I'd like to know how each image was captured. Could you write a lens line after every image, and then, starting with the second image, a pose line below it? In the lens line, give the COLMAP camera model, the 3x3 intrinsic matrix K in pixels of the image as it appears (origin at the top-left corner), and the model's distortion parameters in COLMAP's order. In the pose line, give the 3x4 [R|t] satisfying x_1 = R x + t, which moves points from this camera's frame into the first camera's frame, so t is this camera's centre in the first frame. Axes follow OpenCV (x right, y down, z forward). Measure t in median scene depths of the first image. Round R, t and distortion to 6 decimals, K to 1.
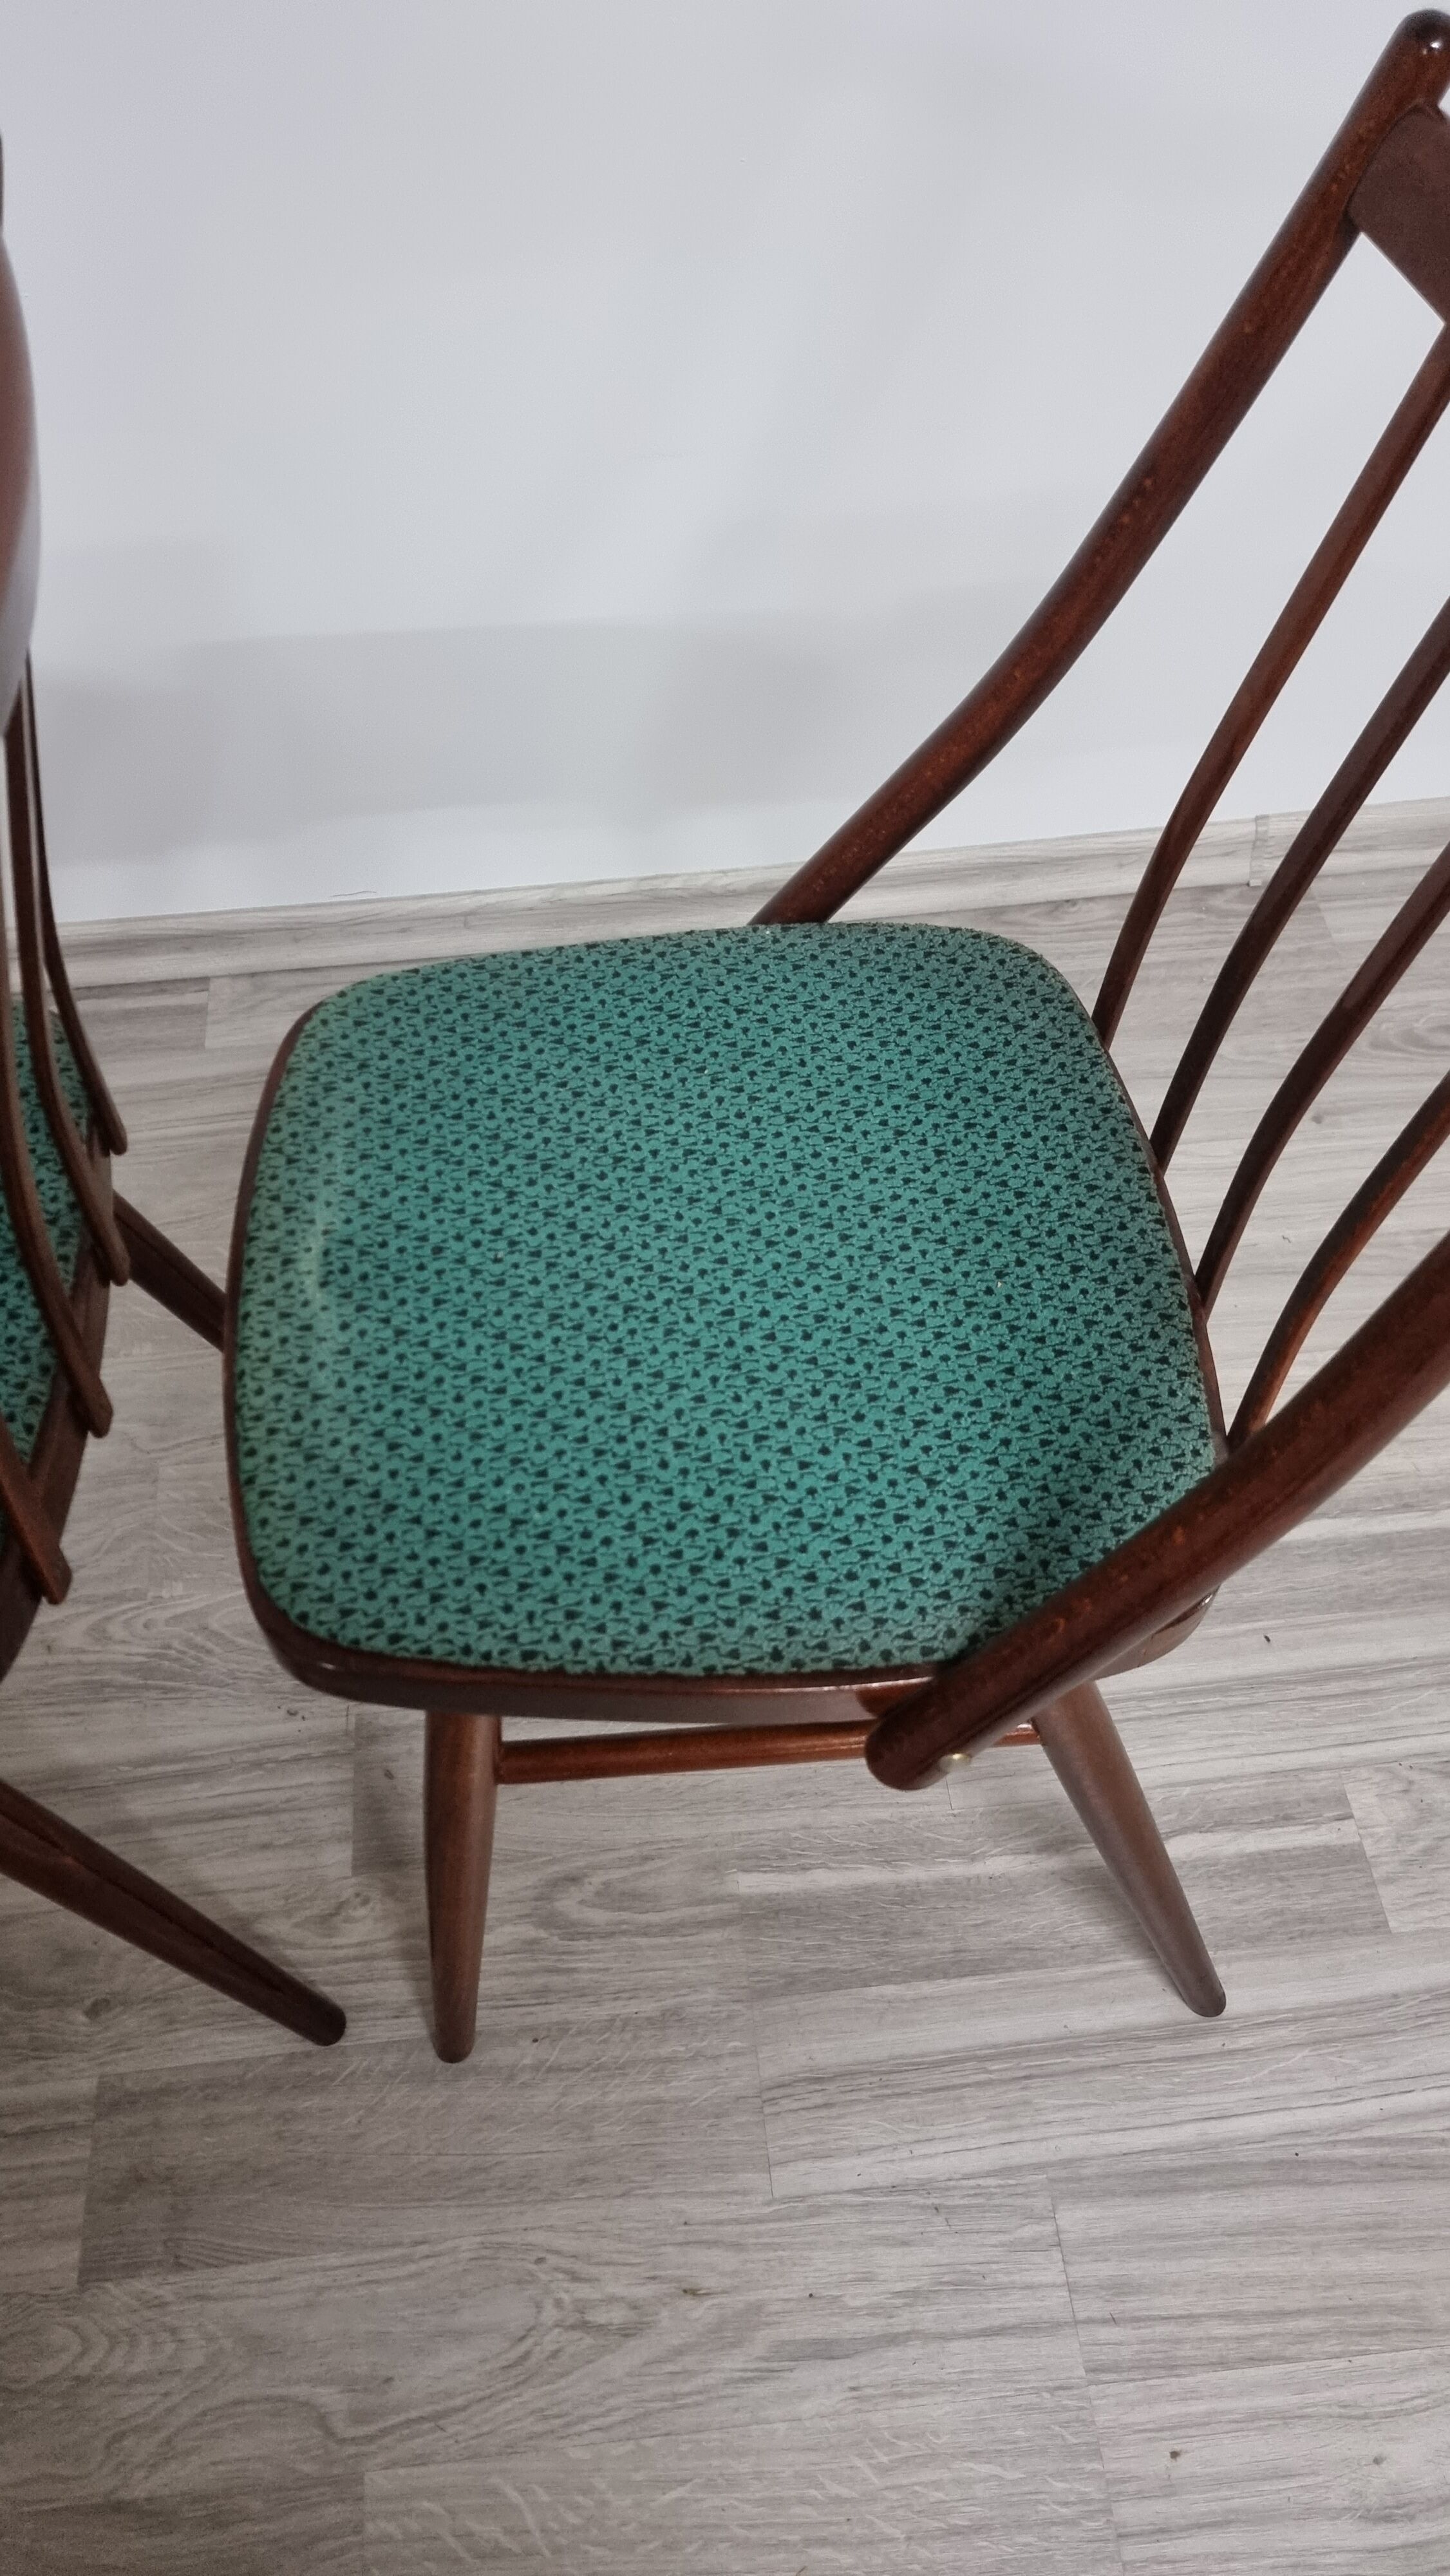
lens RADIAL K [[1806.3, 0, 717.1], [0, 1806.3, 1286.8], [0, 0, 1]] dist [0.070133, -0.058893]
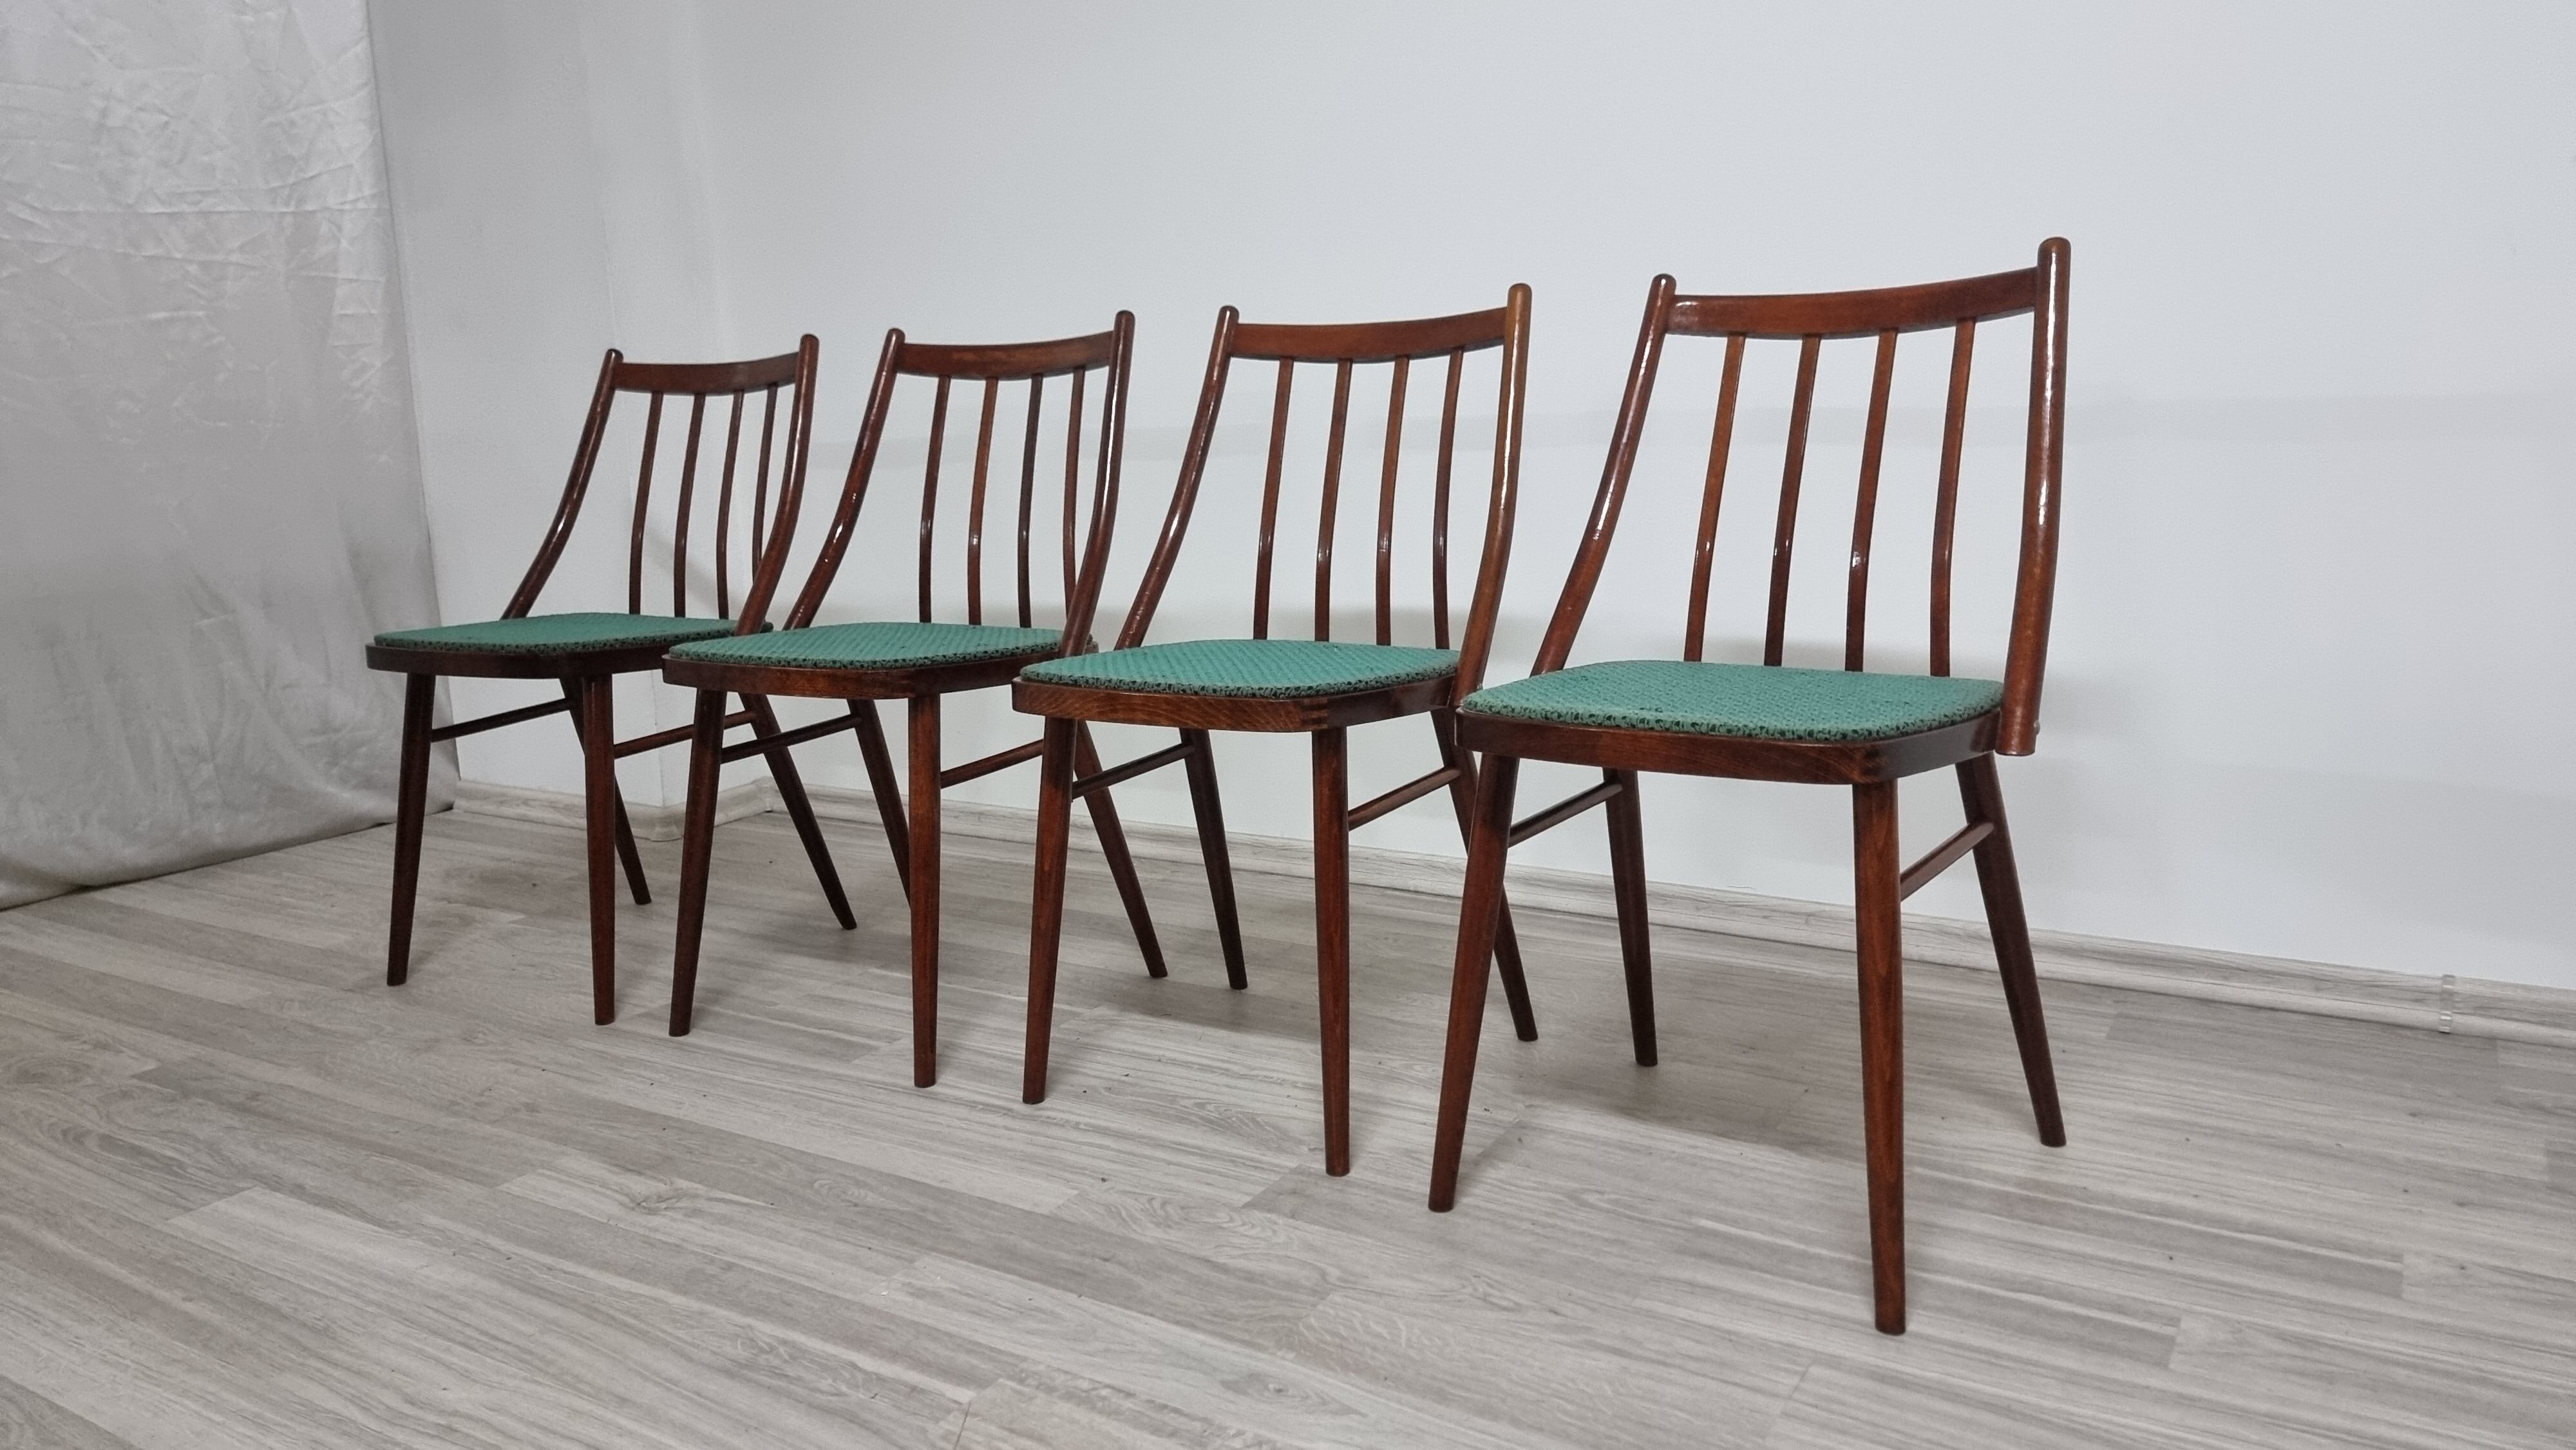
lens RADIAL K [[1806.3, 0, 1271.8], [0, 1806.3, 731.3], [0, 0, 1]] dist [0.070133, -0.058893]
pose [[0.788446, 0.113318, -0.604576, 0.648609], [-0.493565, 0.703111, -0.511887, 1.081656], [0.367078, 0.701993, 0.610295, -0.336126]]
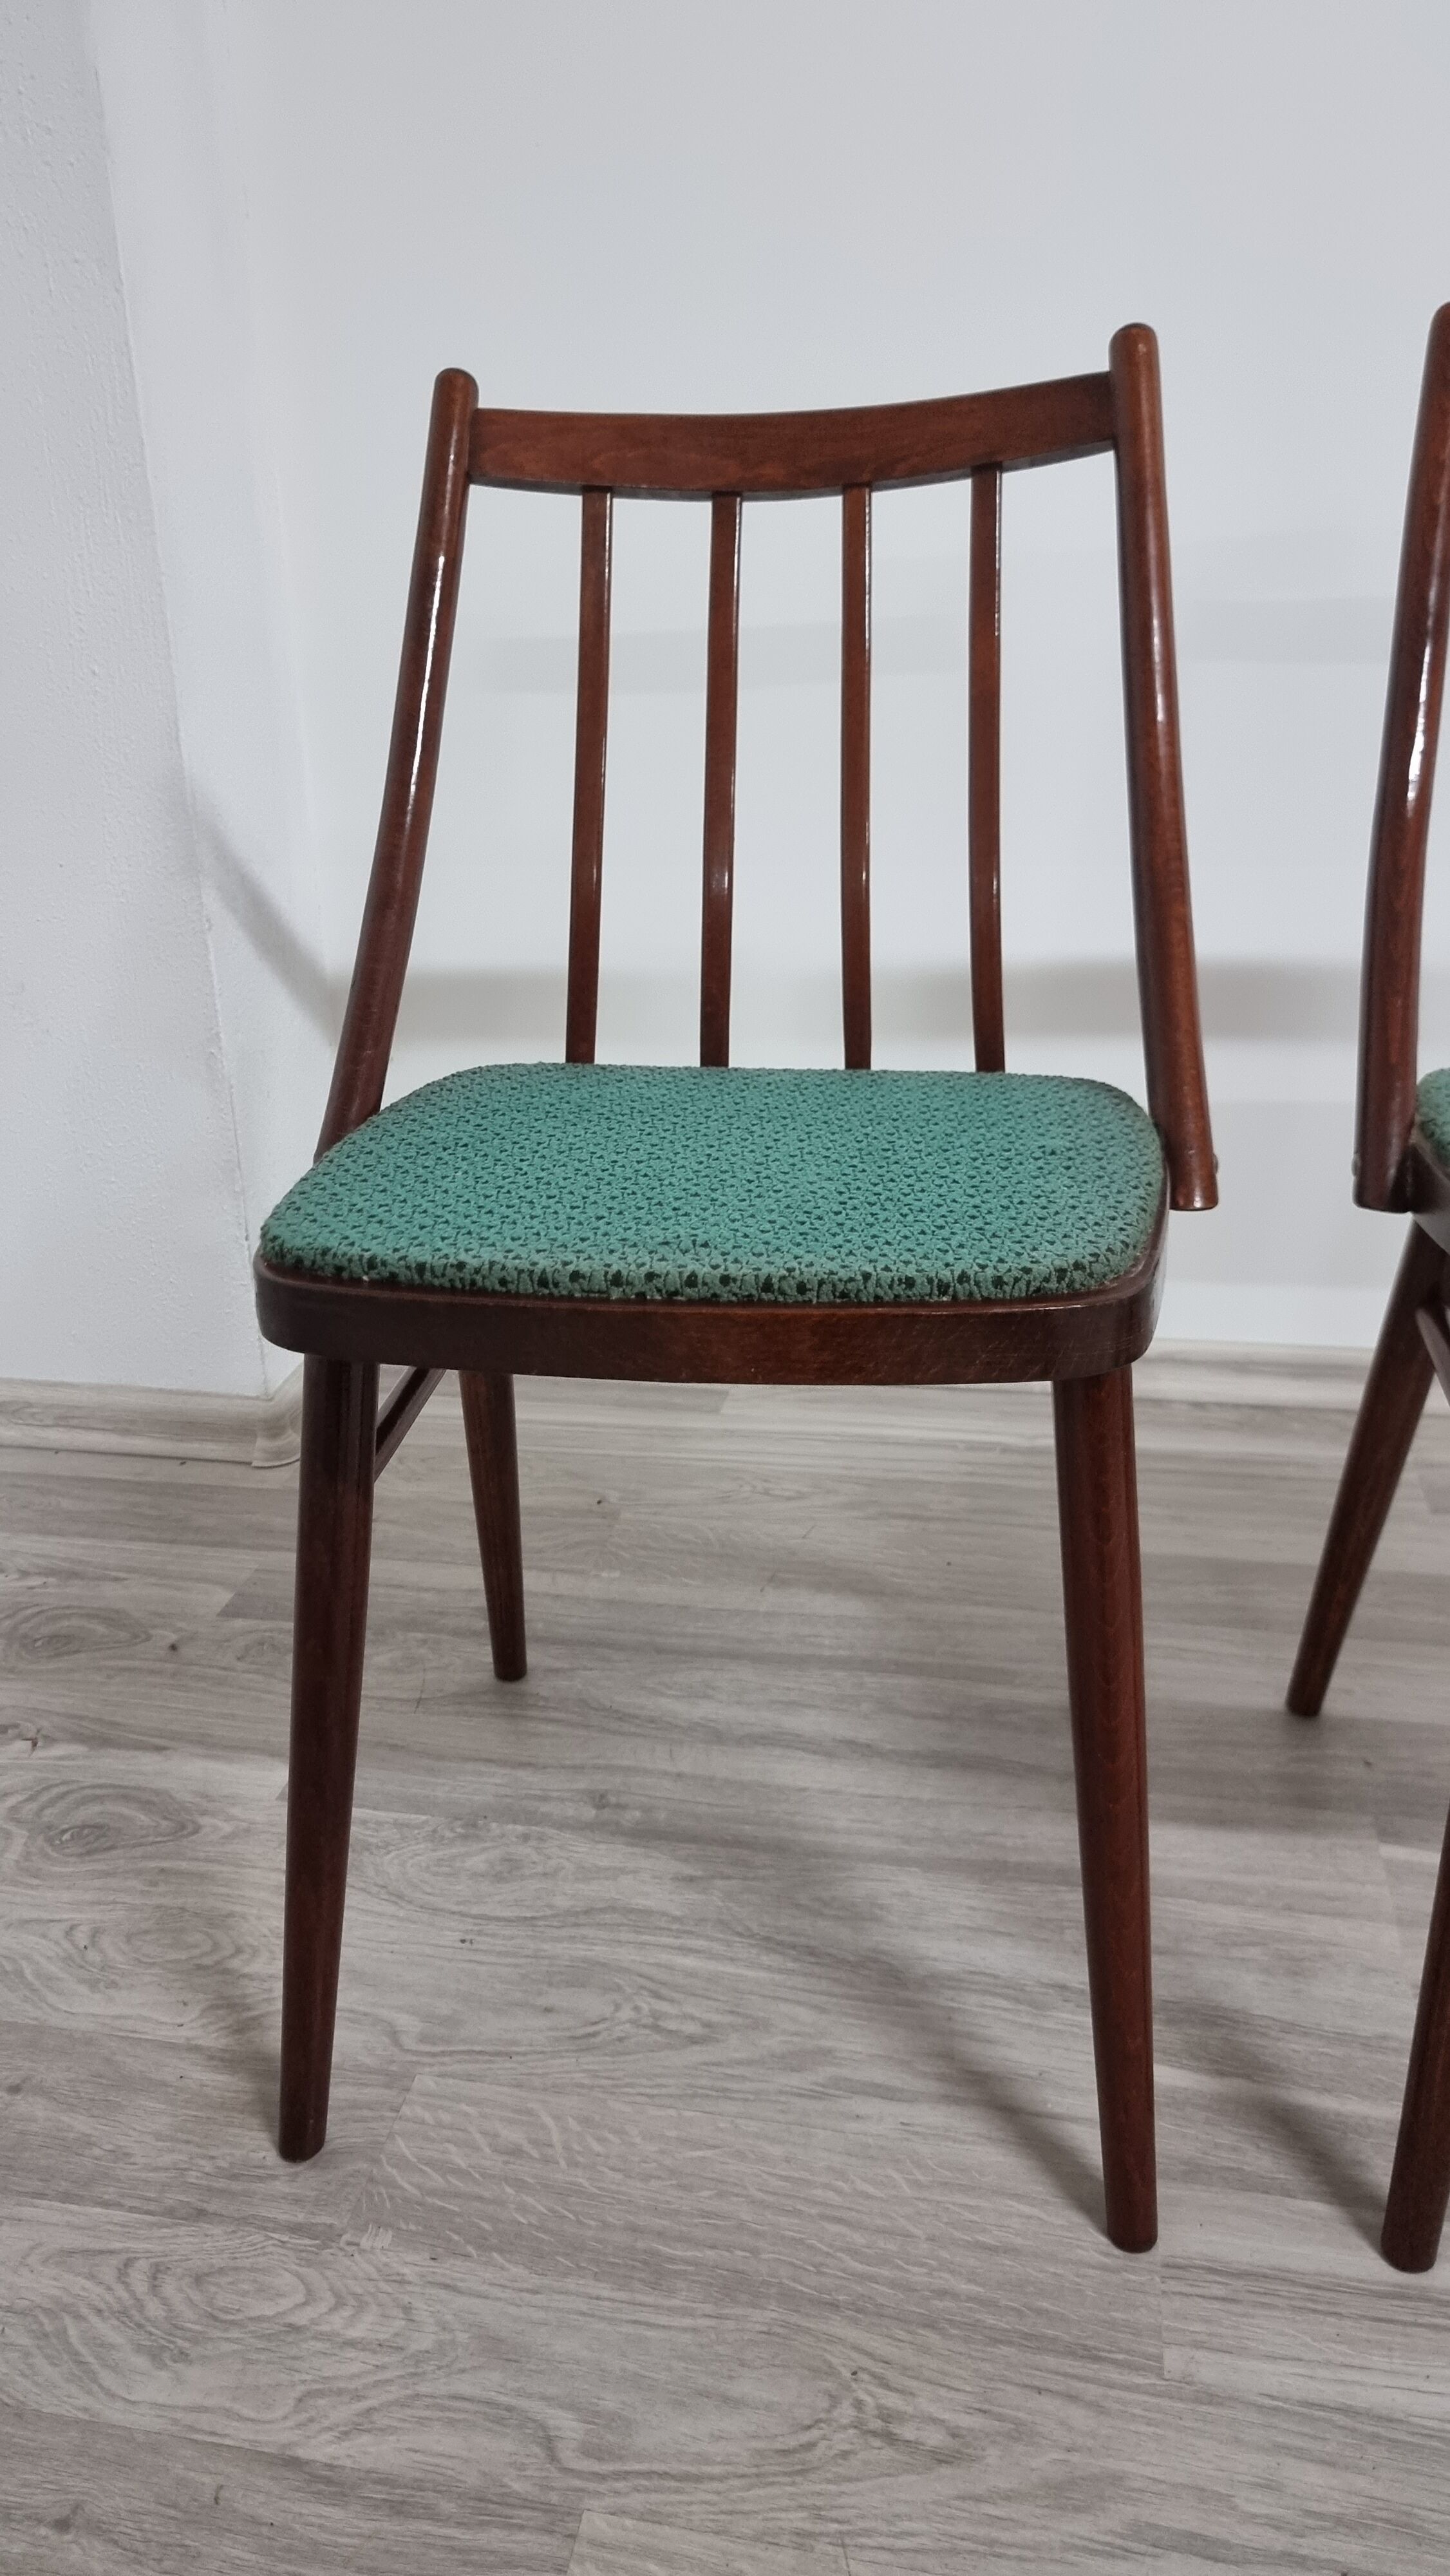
lens RADIAL K [[1806.3, 0, 697.8], [0, 1806.3, 1272.4], [0, 0, 1]] dist [0.070133, -0.058893]
pose [[0.953686, 0.108834, -0.280425, -1.346483], [-0.246007, 0.818665, -0.518911, 0.707670], [0.173099, 0.563864, 0.807523, 0.031949]]
